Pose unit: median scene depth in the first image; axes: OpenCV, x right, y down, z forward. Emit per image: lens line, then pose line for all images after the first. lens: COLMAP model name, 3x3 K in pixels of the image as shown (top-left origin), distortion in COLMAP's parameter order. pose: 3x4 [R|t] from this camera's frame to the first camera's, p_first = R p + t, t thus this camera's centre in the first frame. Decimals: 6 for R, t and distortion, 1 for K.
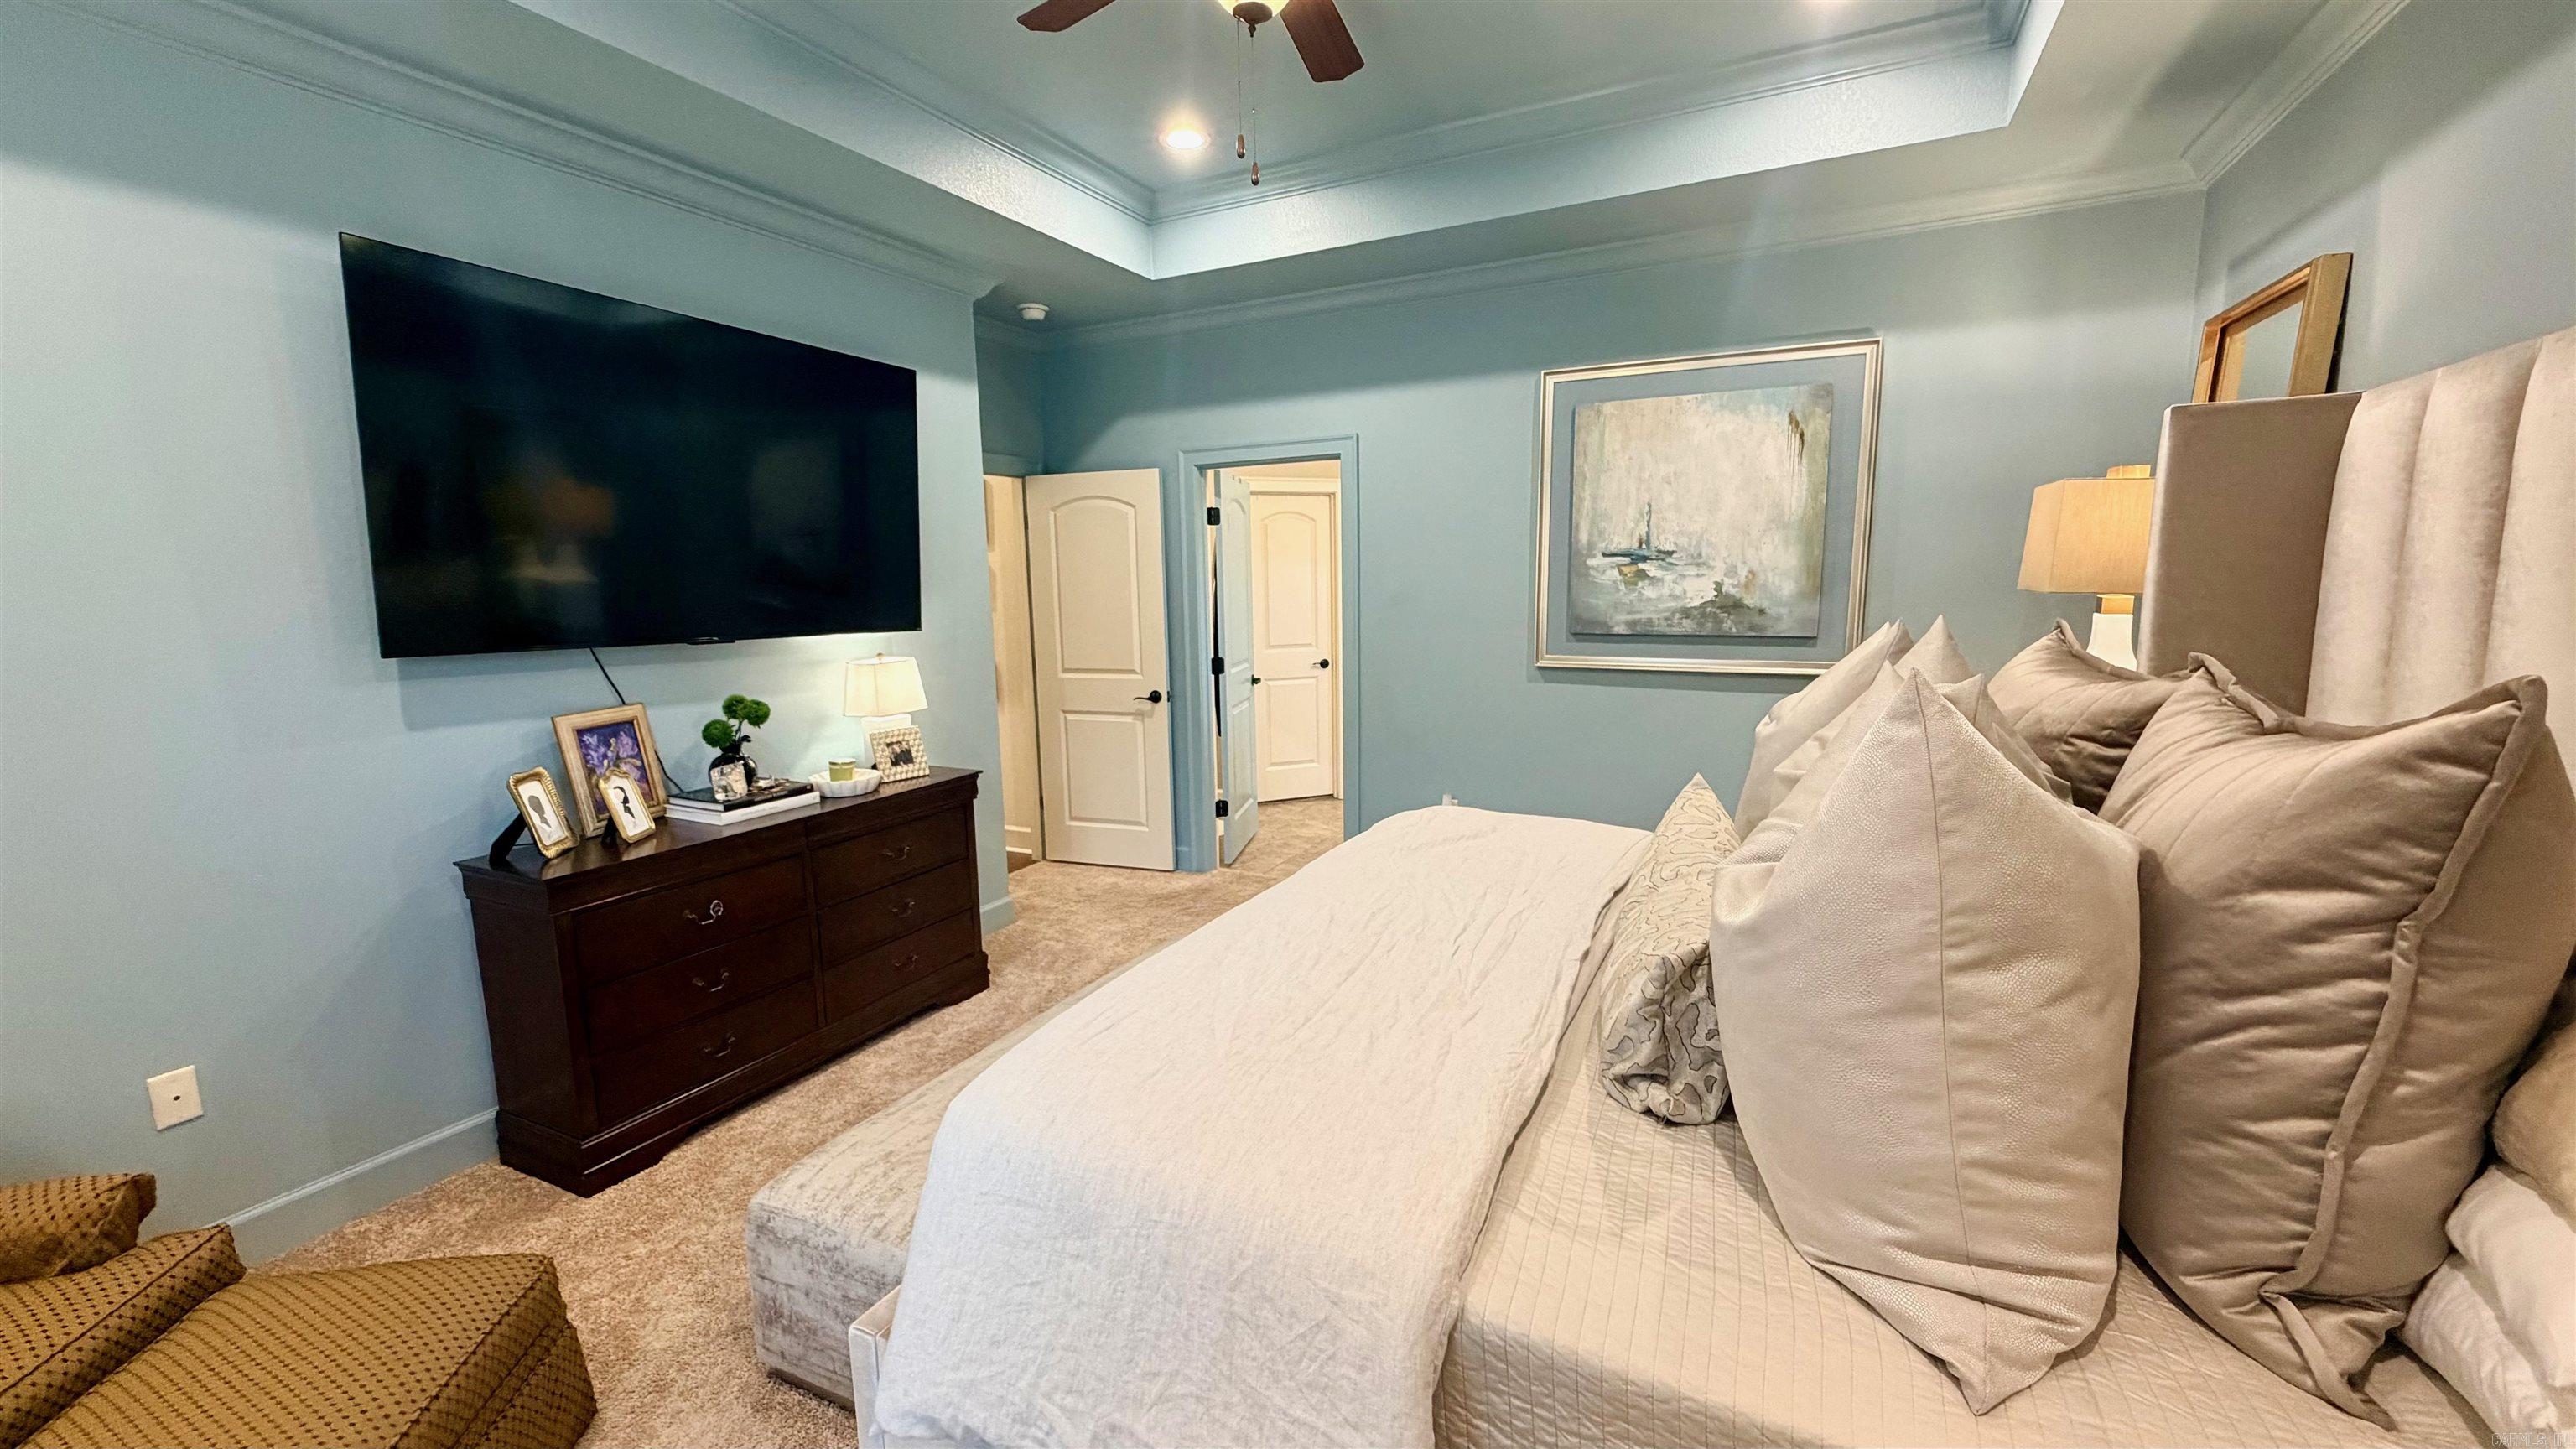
lens RADIAL K [[1024.0, 0, 1278.6], [0, 1024.0, 718.1], [0, 0, 1]] dist [0.000156, -0.000174]
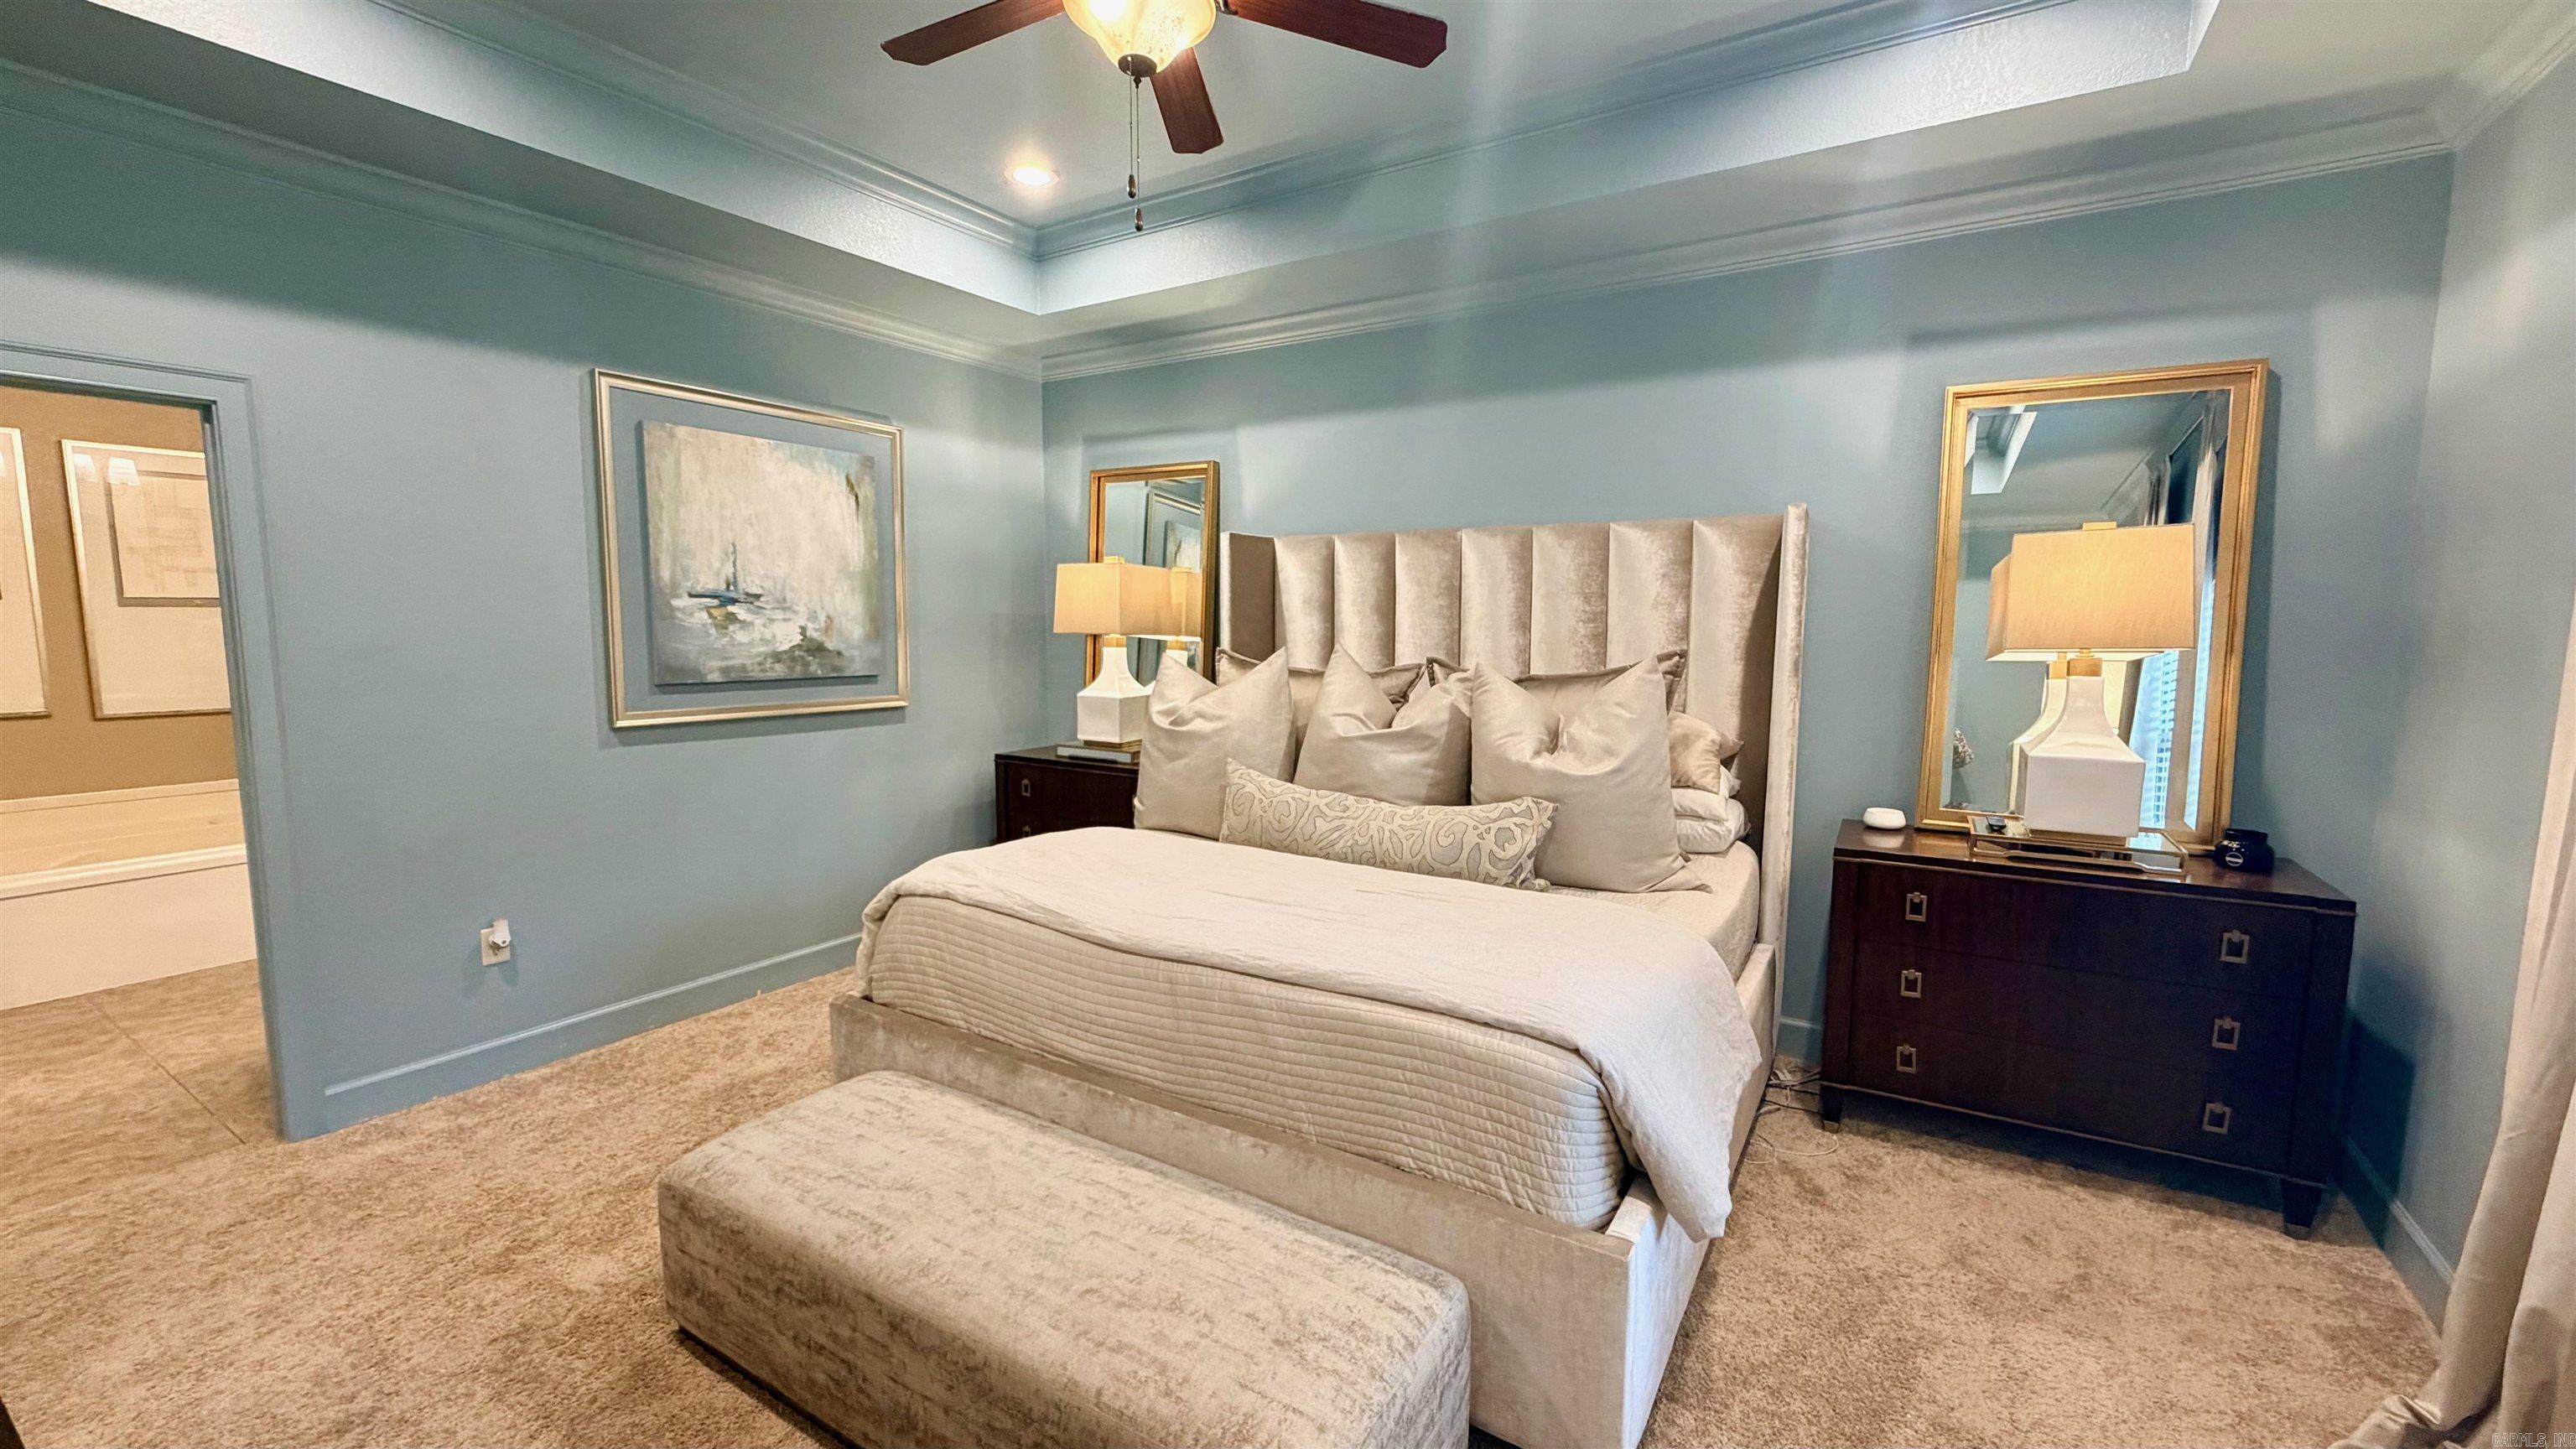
lens RADIAL K [[1024.0, 0, 1284.1], [0, 1024.0, 723.3], [0, 0, 1]] dist [0.000156, -0.000174]
pose [[0.090868, -0.086209, 0.992124, -0.549344], [0.128577, 0.988923, 0.074155, -0.049838], [-0.987528, 0.120826, 0.100946, 0.423073]]
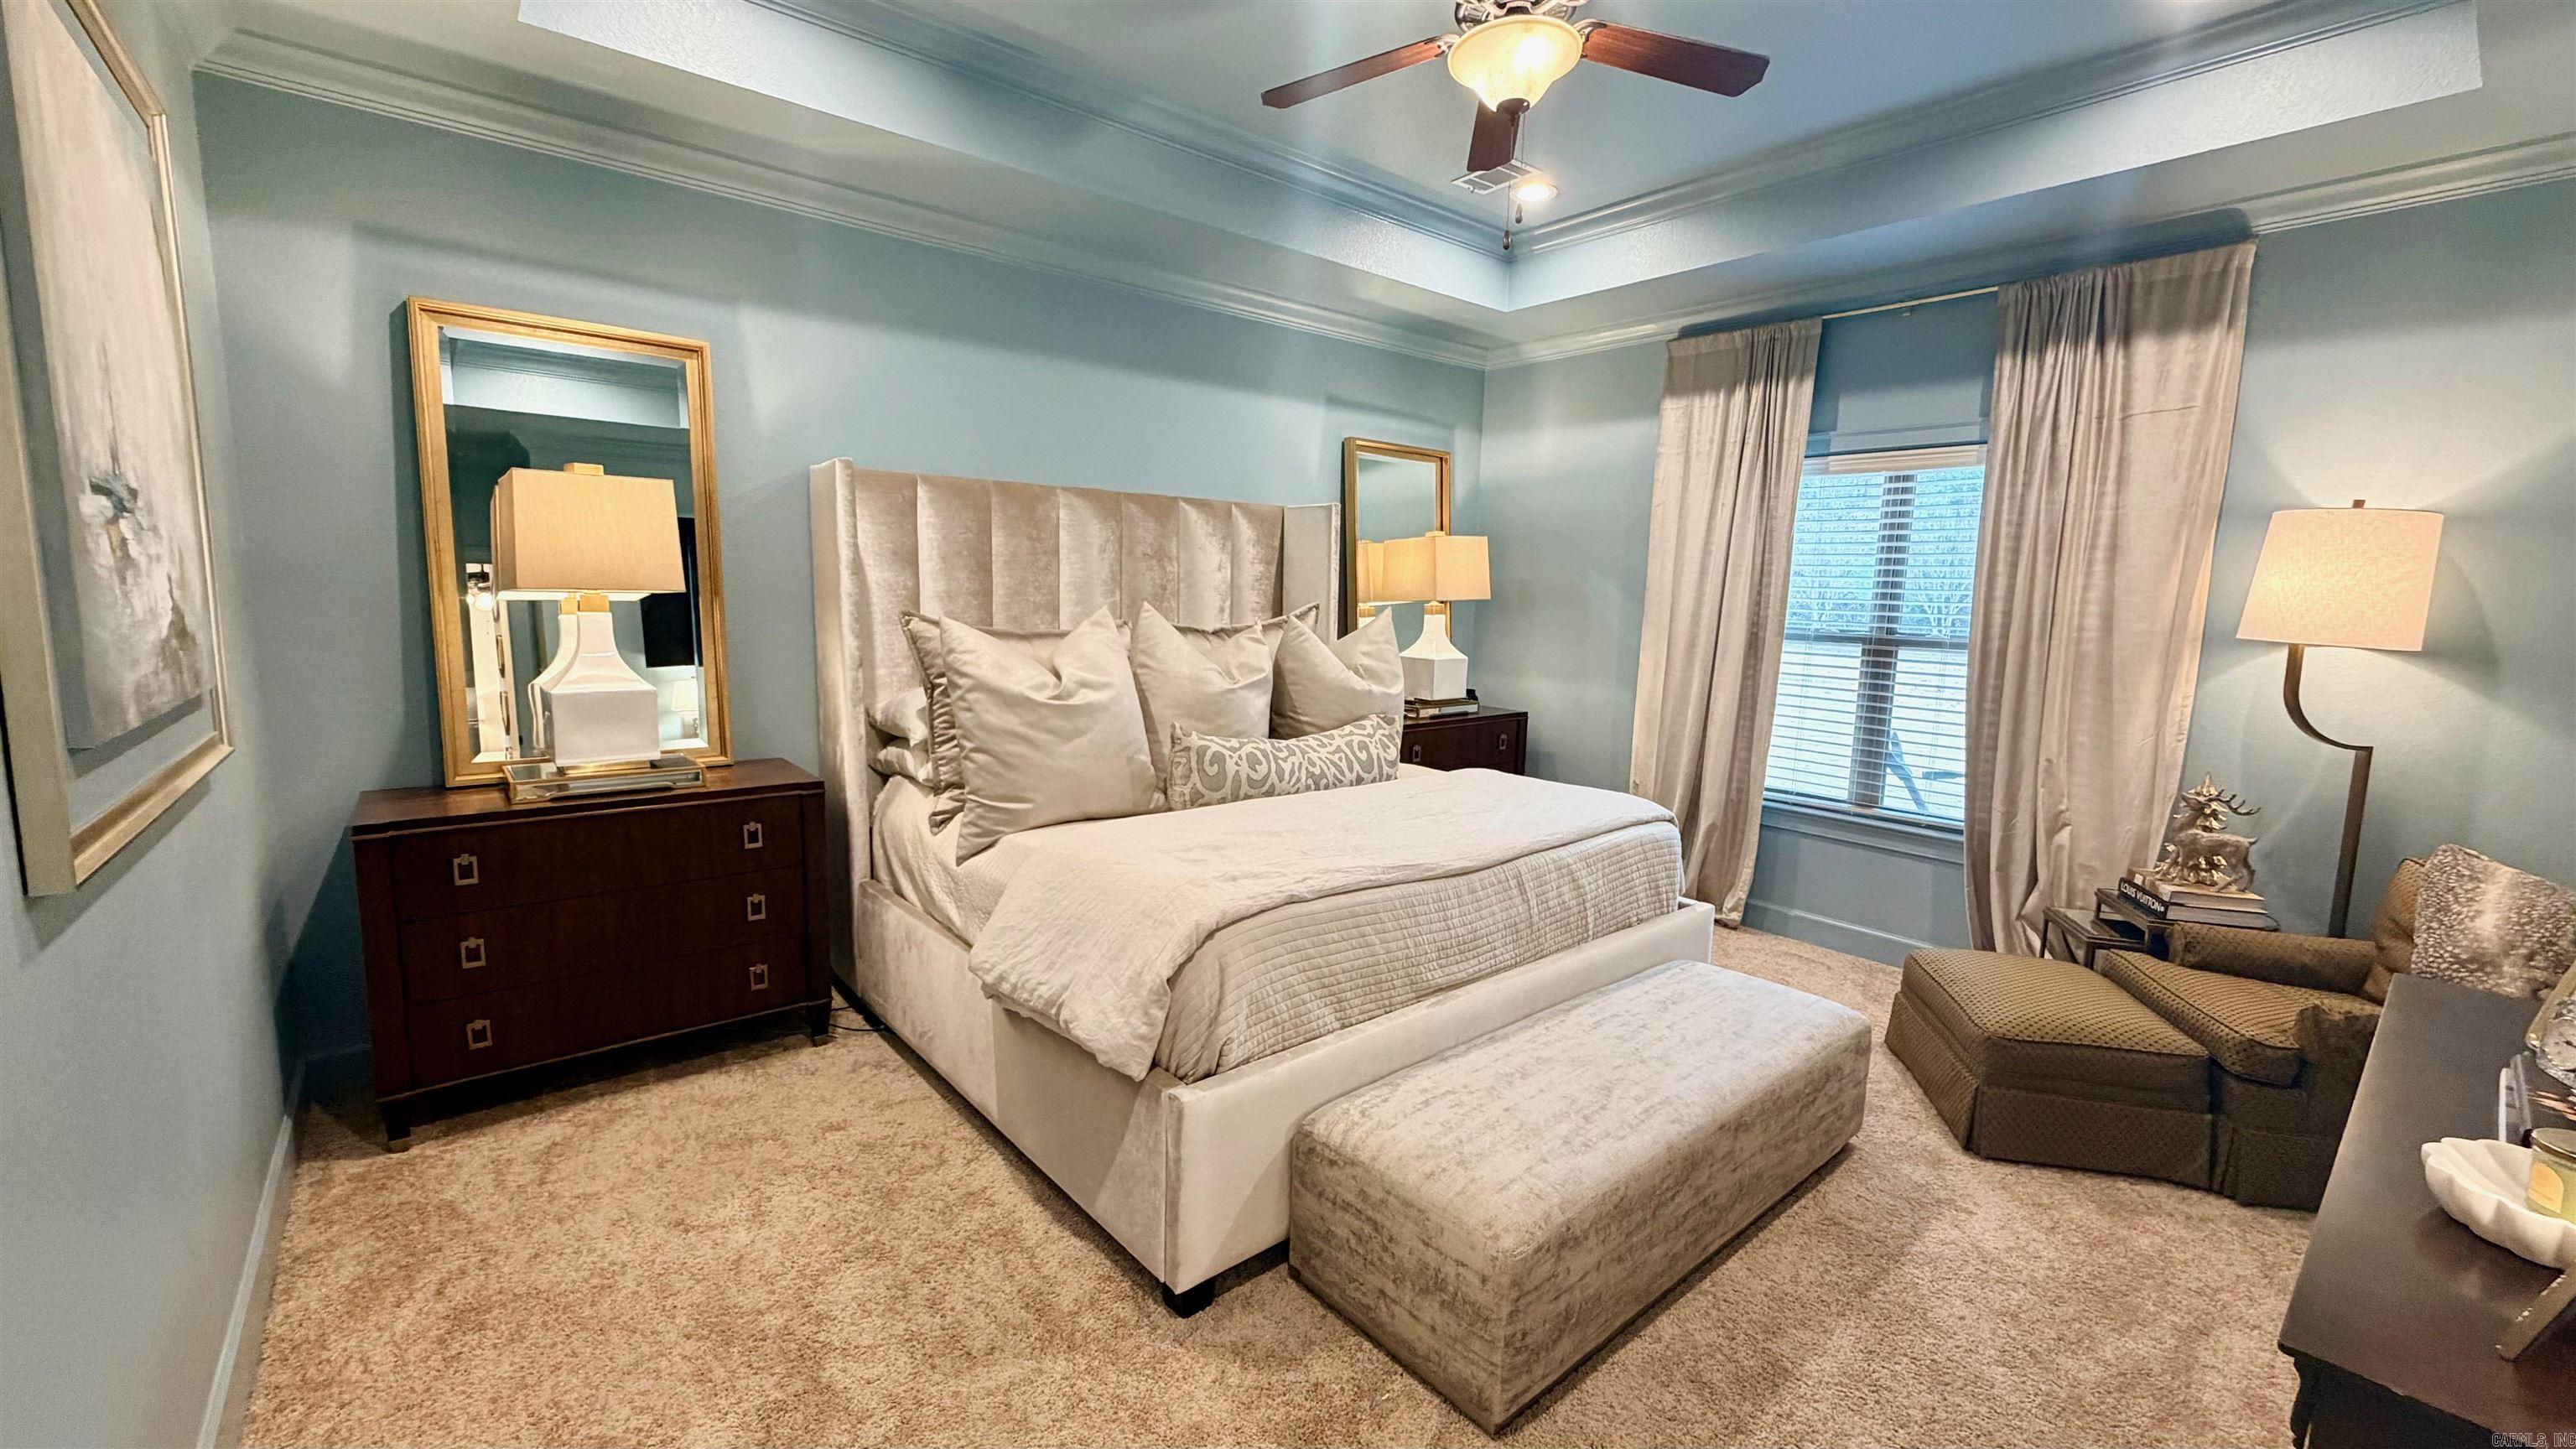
lens RADIAL K [[1024.0, 0, 1279.0], [0, 1024.0, 724.1], [0, 0, 1]] dist [0.000156, -0.000174]
pose [[-0.918195, -0.057702, 0.391903, -0.148863], [0.045849, 0.967204, 0.249828, -0.154023], [-0.393466, 0.247359, -0.885436, 1.178650]]
